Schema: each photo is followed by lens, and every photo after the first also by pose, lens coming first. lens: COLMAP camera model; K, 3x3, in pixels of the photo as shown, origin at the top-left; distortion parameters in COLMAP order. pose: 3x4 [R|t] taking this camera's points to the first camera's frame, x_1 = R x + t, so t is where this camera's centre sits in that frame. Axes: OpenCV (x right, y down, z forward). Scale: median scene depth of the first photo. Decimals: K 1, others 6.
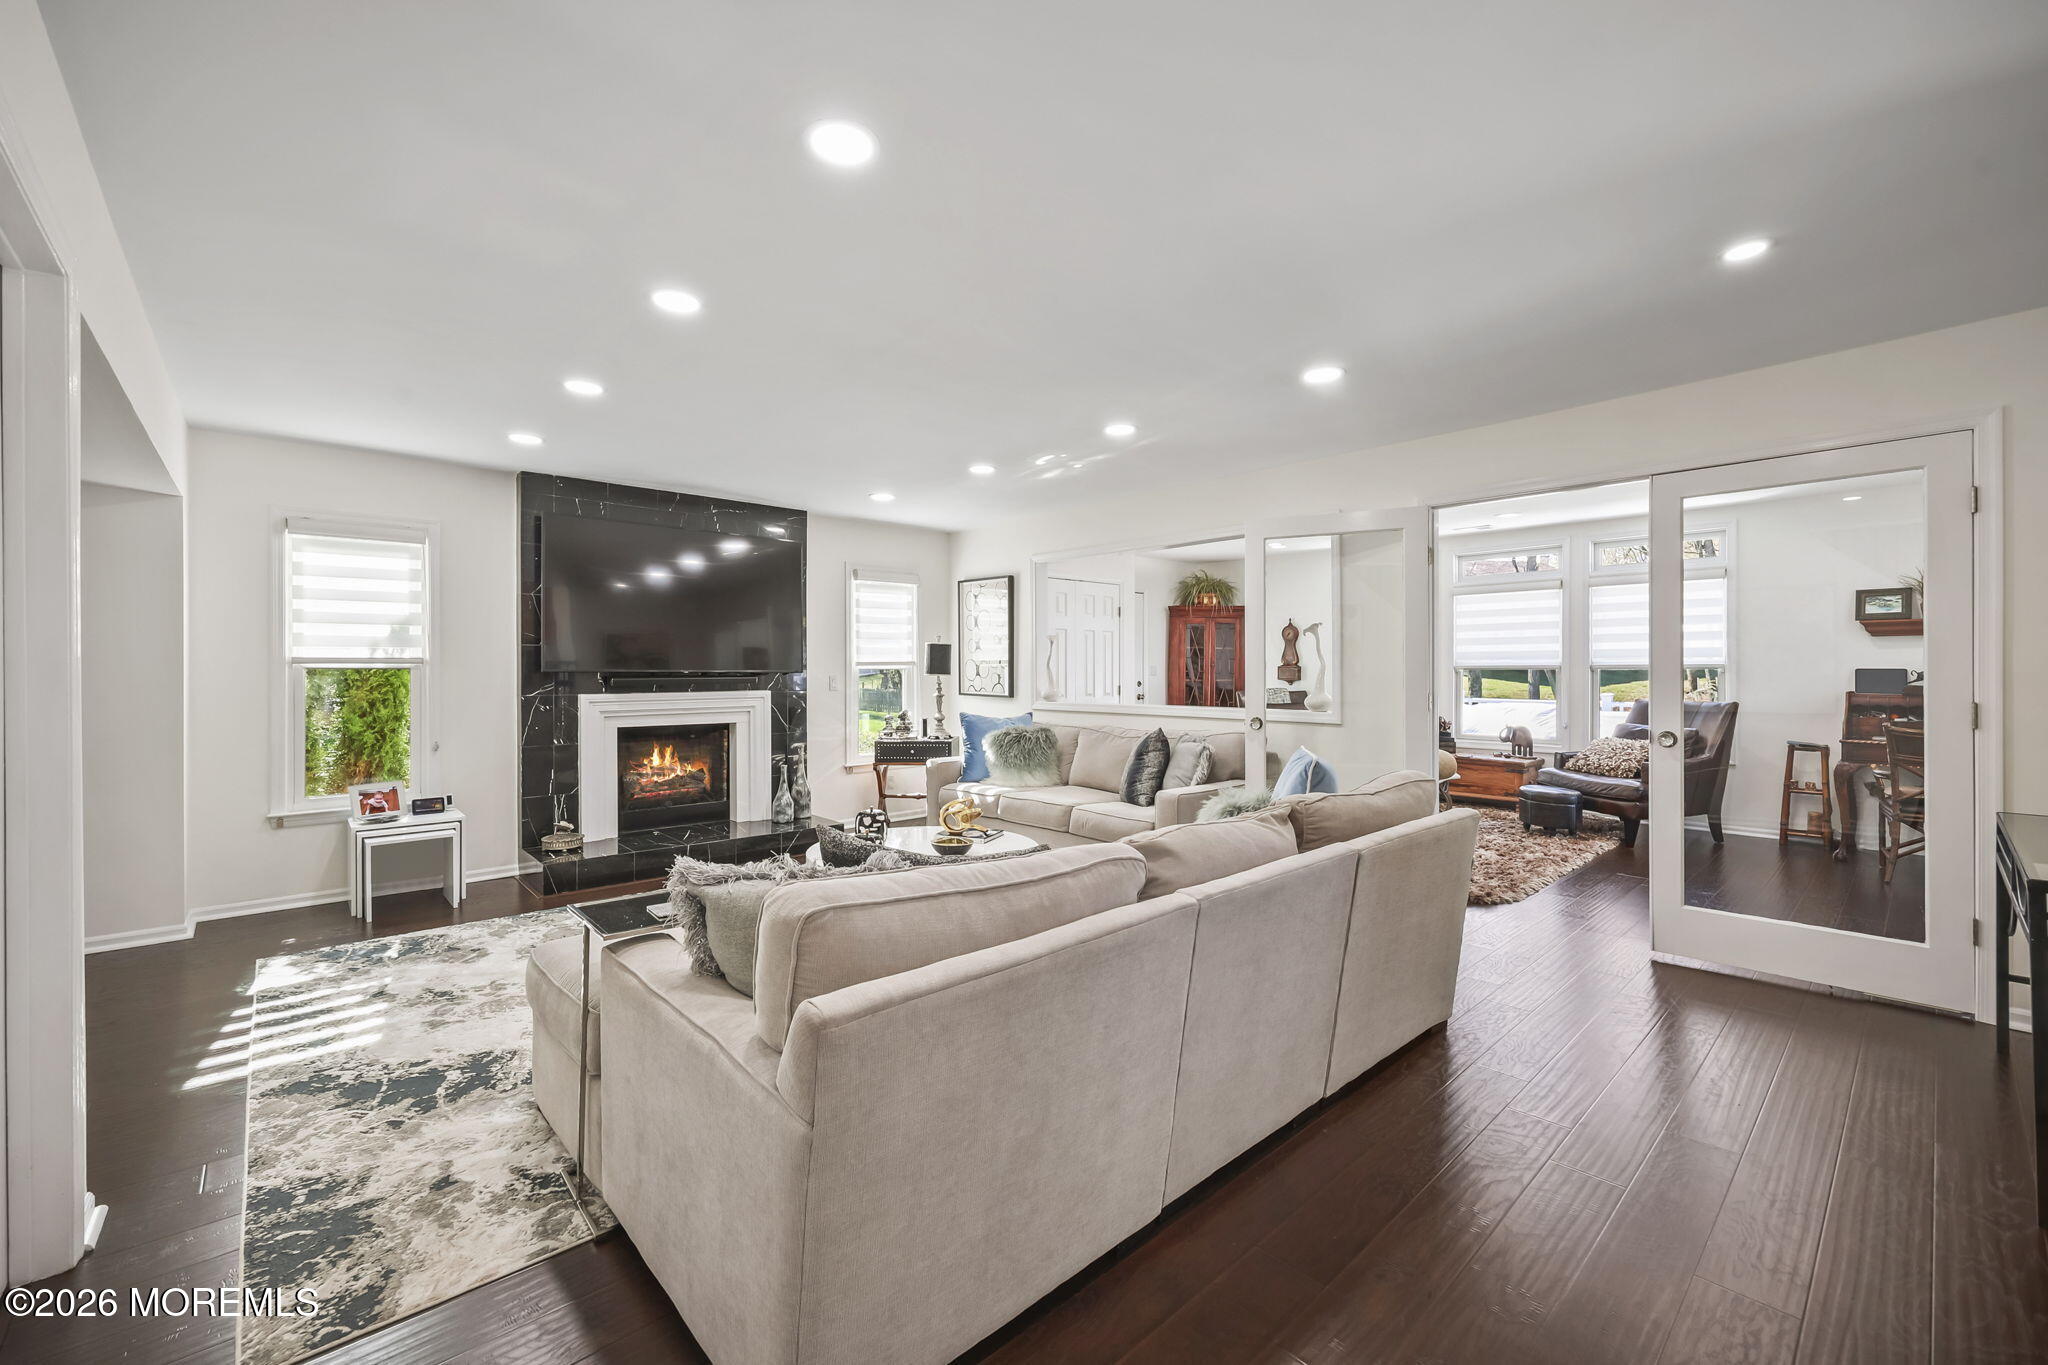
lens RADIAL K [[830.7, 0, 1024.5], [0, 830.7, 676.6], [0, 0, 1]] dist [-0.004656, 0.000197]
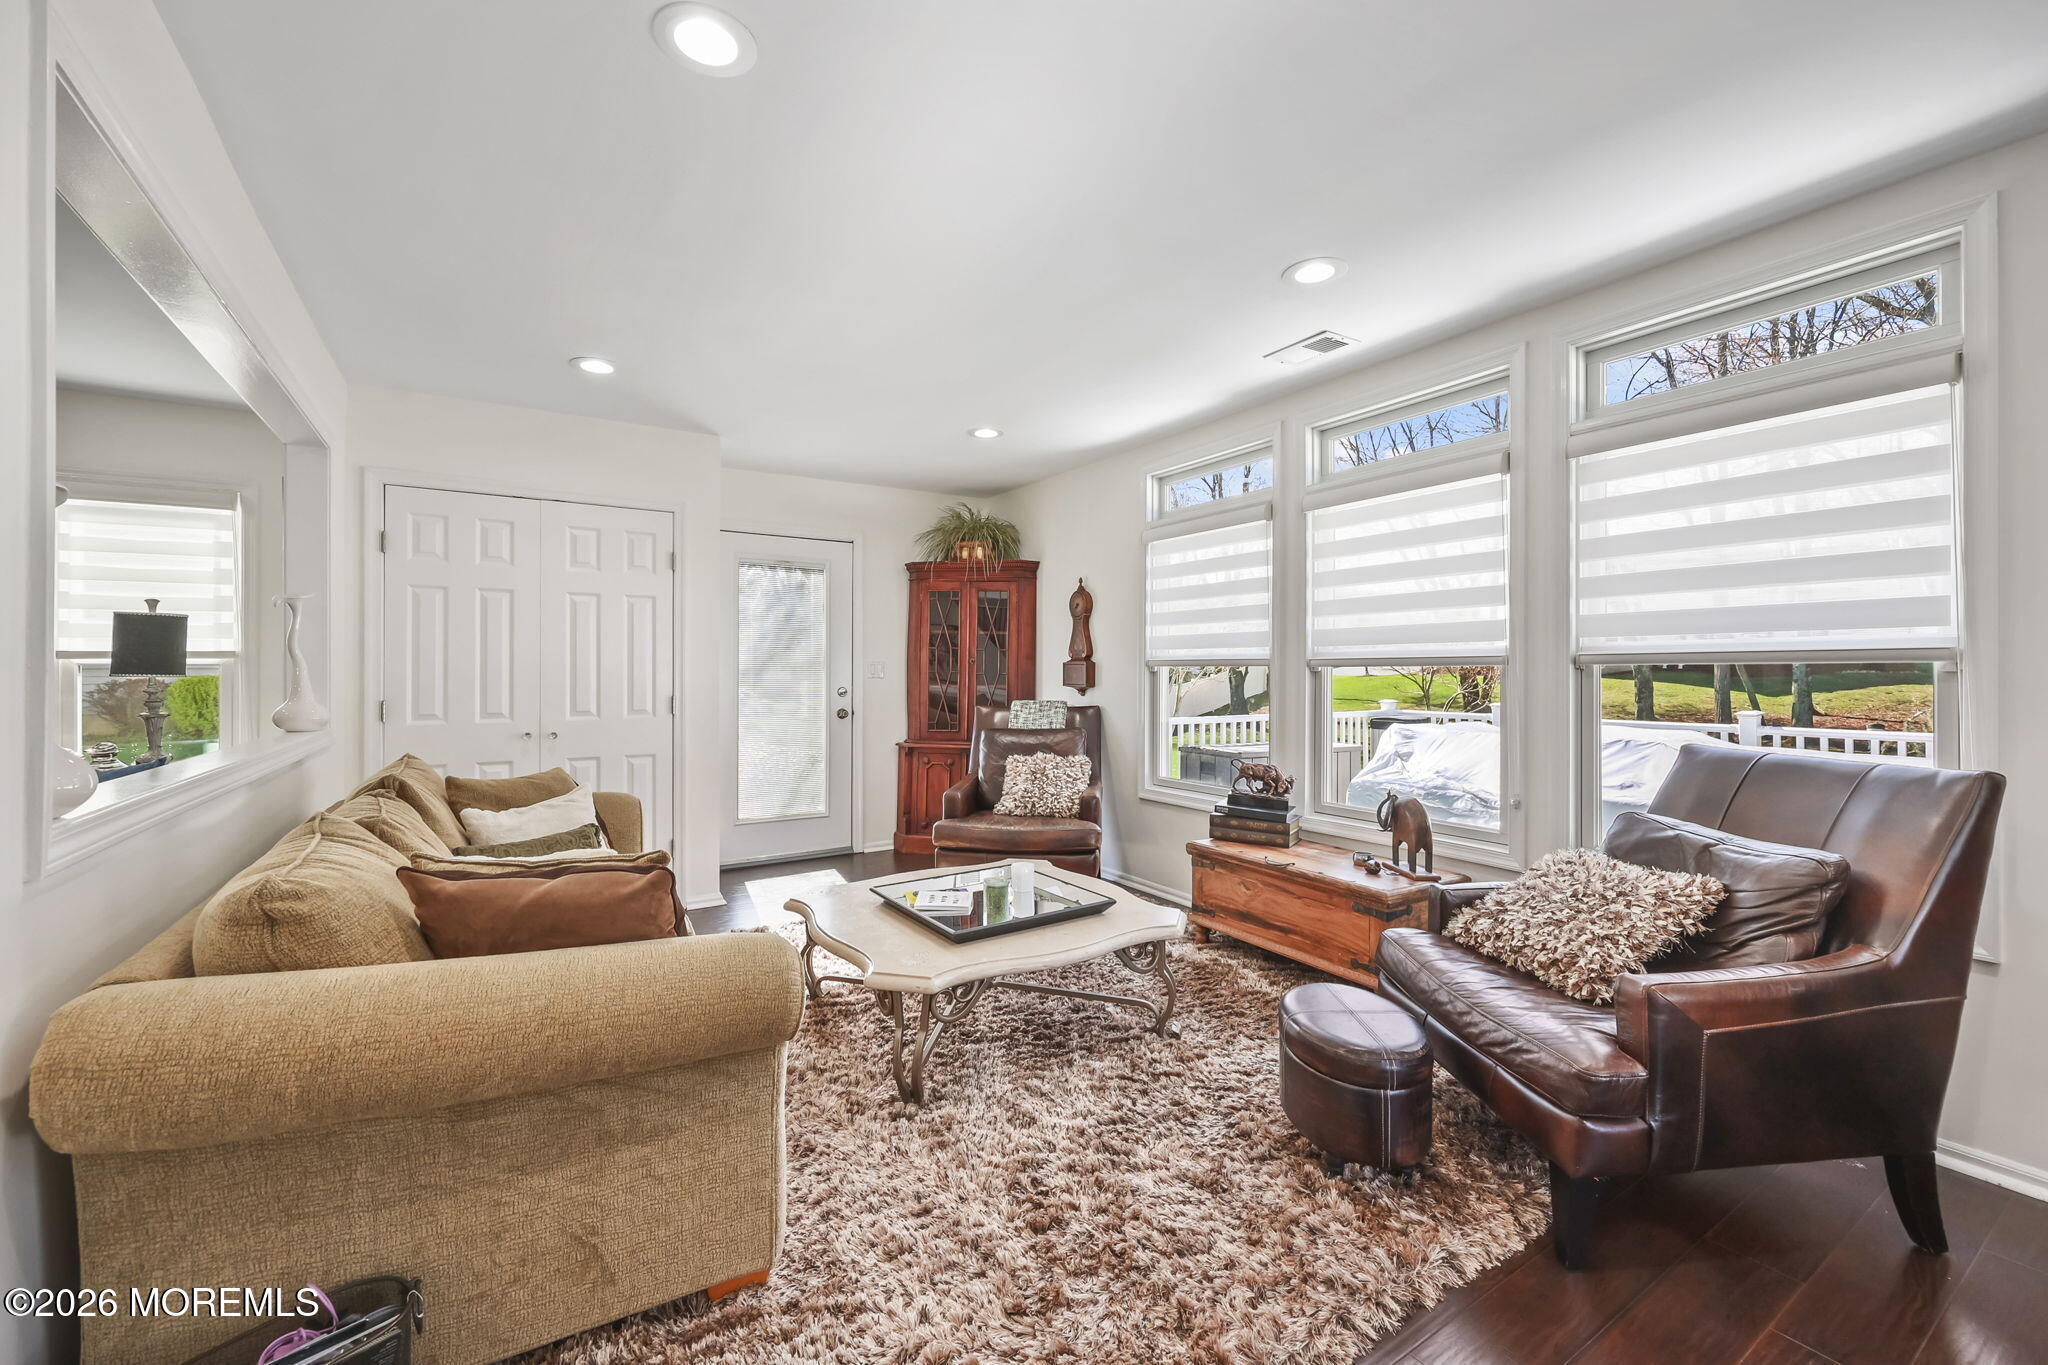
lens RADIAL K [[830.7, 0, 1019.2], [0, 830.7, 678.6], [0, 0, 1]] dist [-0.004656, 0.000197]
pose [[0.986234, 0.003421, -0.165323, 0.560988], [-0.003179, 0.999993, 0.001730, -0.002914], [0.165327, -0.001181, 0.986238, 0.647545]]
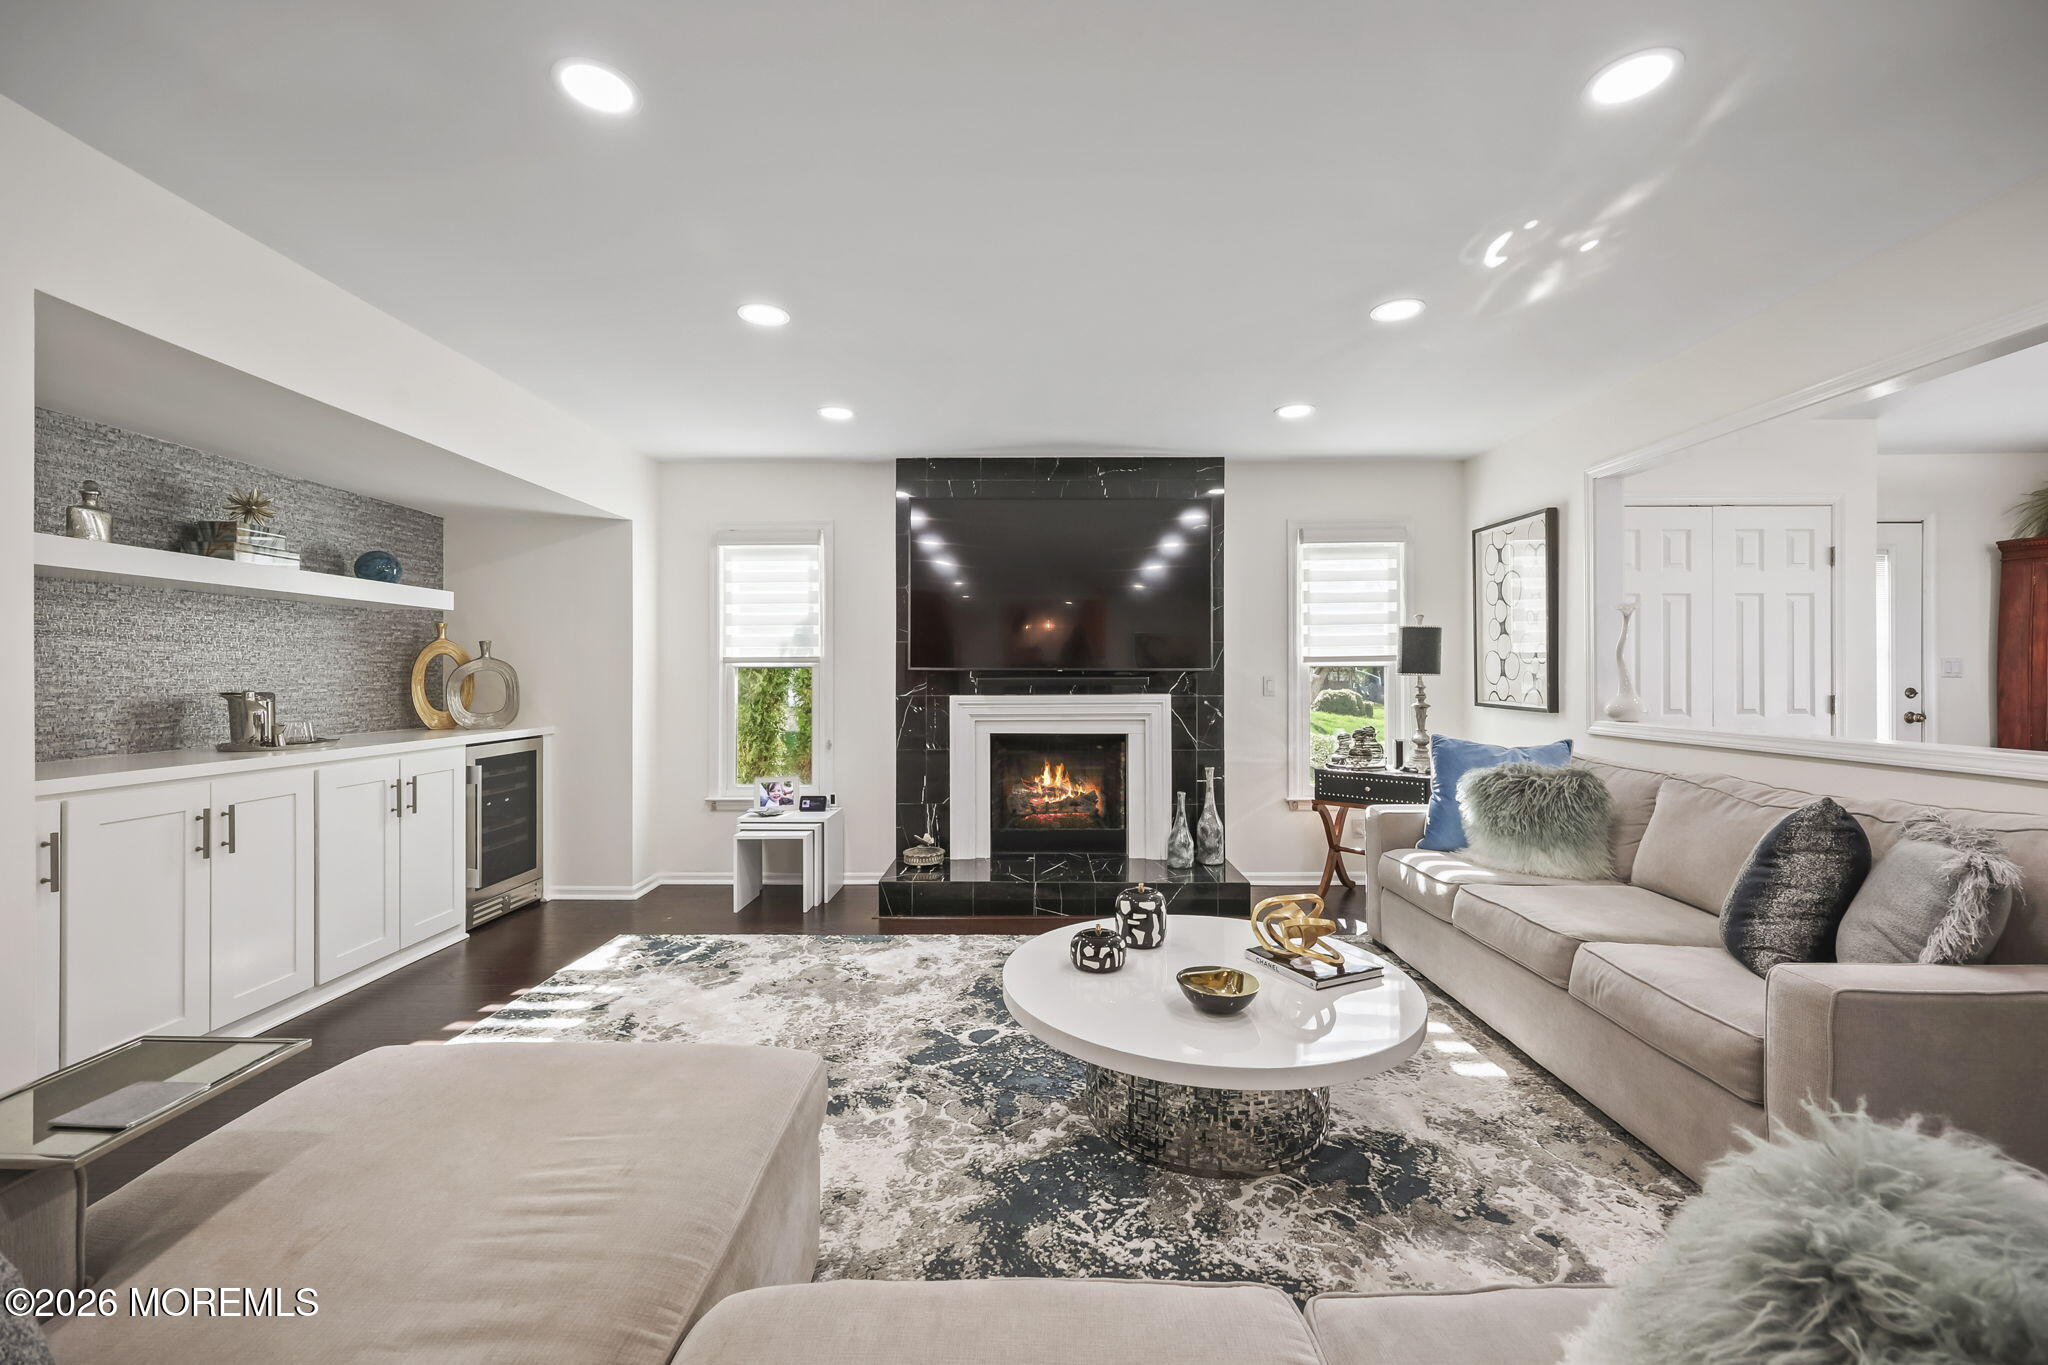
lens RADIAL K [[830.7, 0, 1019.2], [0, 830.7, 672.6], [0, 0, 1]] dist [-0.004656, 0.000197]
pose [[0.733976, -0.001837, -0.679173, 0.119775], [-0.003974, 0.999968, -0.006998, 0.002621], [0.679164, 0.007836, 0.733945, 0.339724]]
